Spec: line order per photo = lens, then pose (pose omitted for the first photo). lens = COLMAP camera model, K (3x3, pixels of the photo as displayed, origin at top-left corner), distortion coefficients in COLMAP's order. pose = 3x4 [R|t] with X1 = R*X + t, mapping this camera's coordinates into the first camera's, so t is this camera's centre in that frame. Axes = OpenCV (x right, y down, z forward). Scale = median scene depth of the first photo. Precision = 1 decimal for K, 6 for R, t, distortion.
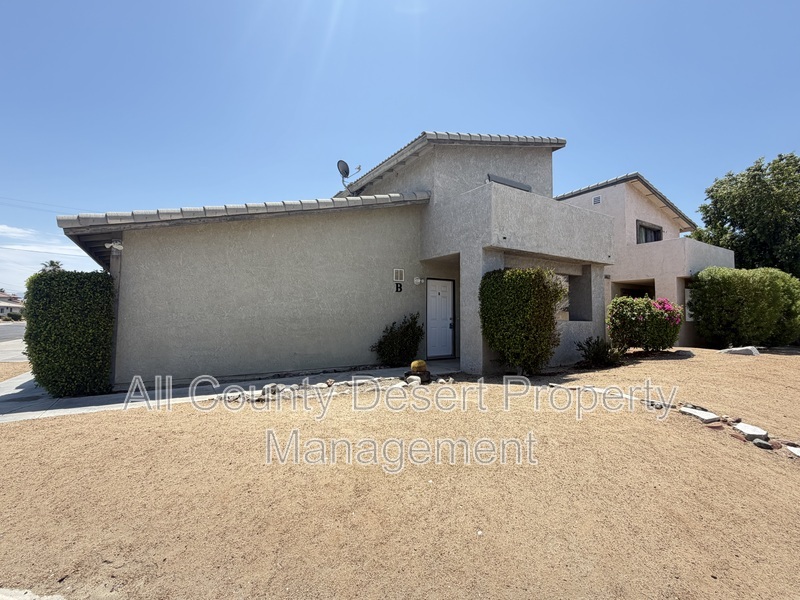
lens RADIAL K [[372.2, 0, 400.3], [0, 372.2, 298.7], [0, 0, 1]] dist [-0.001041, -0.000157]
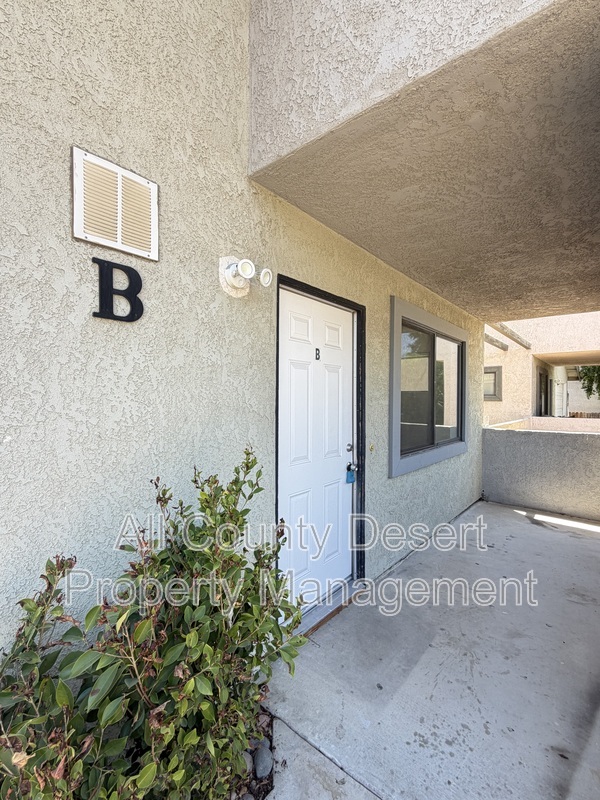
lens RADIAL K [[372.2, 0, 299.9], [0, 372.2, 401.3], [0, 0, 1]] dist [-0.001041, -0.000157]
pose [[0.955563, -0.003962, 0.294761, 0.021448], [-0.010235, 0.998861, 0.046606, 0.006800], [-0.294610, -0.047552, 0.954434, 0.824738]]
